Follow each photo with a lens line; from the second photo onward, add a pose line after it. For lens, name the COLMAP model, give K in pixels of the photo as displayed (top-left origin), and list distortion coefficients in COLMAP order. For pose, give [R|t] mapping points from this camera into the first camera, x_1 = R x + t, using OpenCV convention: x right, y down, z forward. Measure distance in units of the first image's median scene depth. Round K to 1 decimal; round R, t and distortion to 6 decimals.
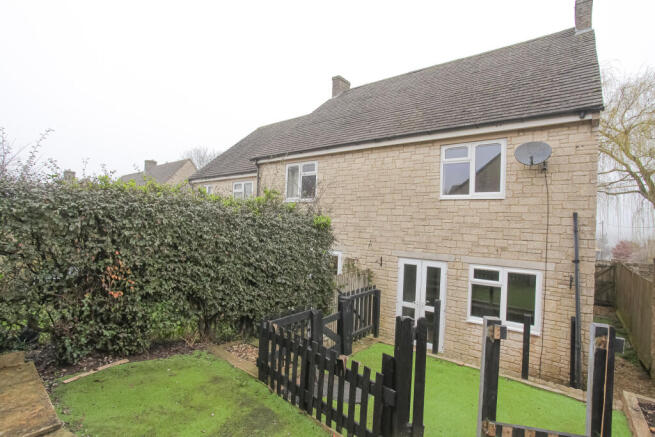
lens RADIAL K [[322.0, 0, 327.5], [0, 322.0, 218.5], [0, 0, 1]] dist [-0.074092, 0.034867]
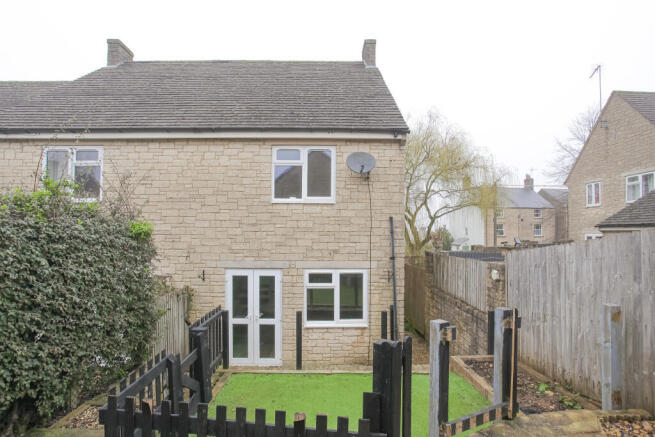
lens RADIAL K [[331.6, 0, 327.6], [0, 331.6, 227.1], [0, 0, 1]] dist [-0.080039, 0.037747]
pose [[0.767531, -0.020334, 0.640689, -0.161404], [0.014283, 0.999791, 0.014621, -0.000902], [-0.640853, -0.002072, 0.767661, 0.171291]]
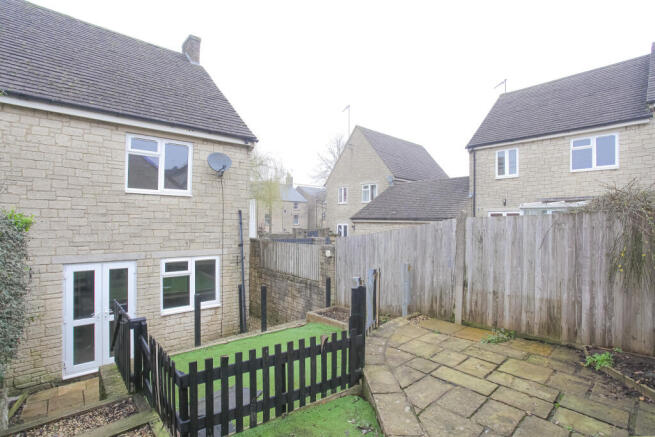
lens RADIAL K [[322.0, 0, 327.5], [0, 322.0, 218.5], [0, 0, 1]] dist [-0.074092, 0.034867]
pose [[0.170220, -0.021087, 0.985181, -0.473542], [-0.017637, 0.999546, 0.024442, -0.020465], [-0.985248, -0.021536, 0.169770, 0.322391]]
